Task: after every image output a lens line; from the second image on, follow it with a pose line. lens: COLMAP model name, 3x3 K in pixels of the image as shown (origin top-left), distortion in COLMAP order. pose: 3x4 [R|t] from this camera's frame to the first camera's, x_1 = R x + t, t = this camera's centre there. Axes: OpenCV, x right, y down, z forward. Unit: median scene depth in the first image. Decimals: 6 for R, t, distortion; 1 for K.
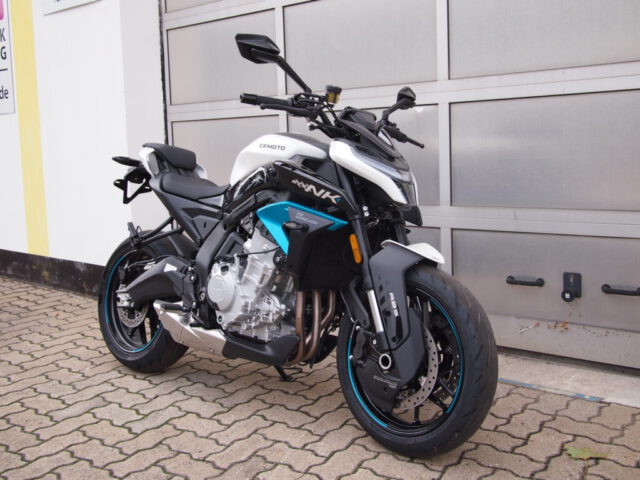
lens RADIAL K [[694.7, 0, 318.4], [0, 694.7, 233.8], [0, 0, 1]] dist [-0.000019, 0.000000]
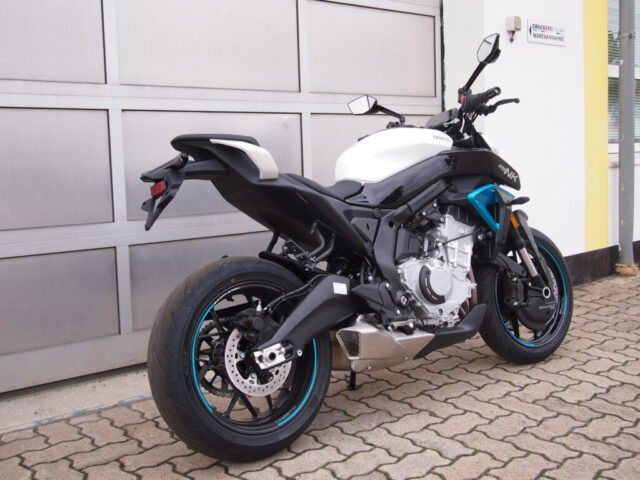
lens RADIAL K [[694.7, 0, 321.6], [0, 694.7, 238.3], [0, 0, 1]] dist [-0.000019, 0.000000]
pose [[0.192614, -0.087893, 0.977330, -1.063275], [0.155795, 0.986087, 0.057976, -0.059209], [-0.968828, 0.141096, 0.203628, 0.901865]]
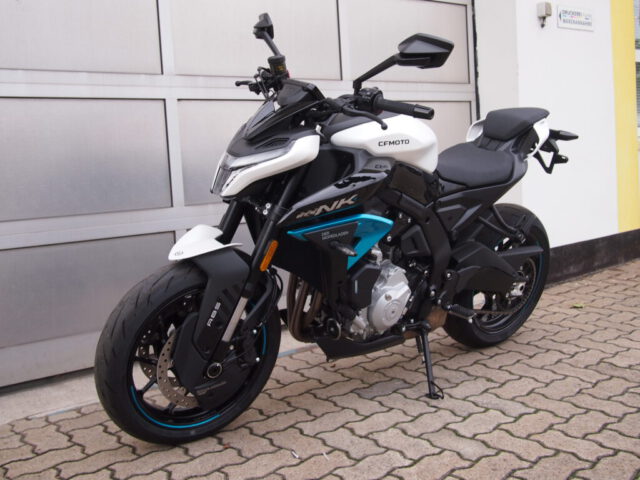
lens RADIAL K [[694.7, 0, 325.4], [0, 694.7, 237.9], [0, 0, 1]] dist [-0.000019, 0.000000]
pose [[0.203704, -0.086459, 0.975208, -1.117877], [0.183450, 0.981821, 0.048726, -0.032714], [-0.961692, 0.168977, 0.215861, 0.958514]]
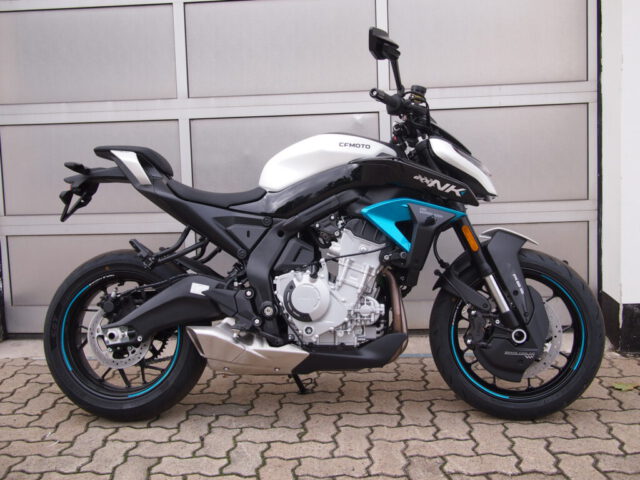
lens RADIAL K [[694.7, 0, 317.9], [0, 694.7, 237.3], [0, 0, 1]] dist [-0.000019, 0.000000]
pose [[0.812907, -0.066001, 0.578642, -0.627160], [0.084479, 0.996413, -0.005029, 0.004347], [-0.576234, 0.052971, 0.815566, 0.219009]]
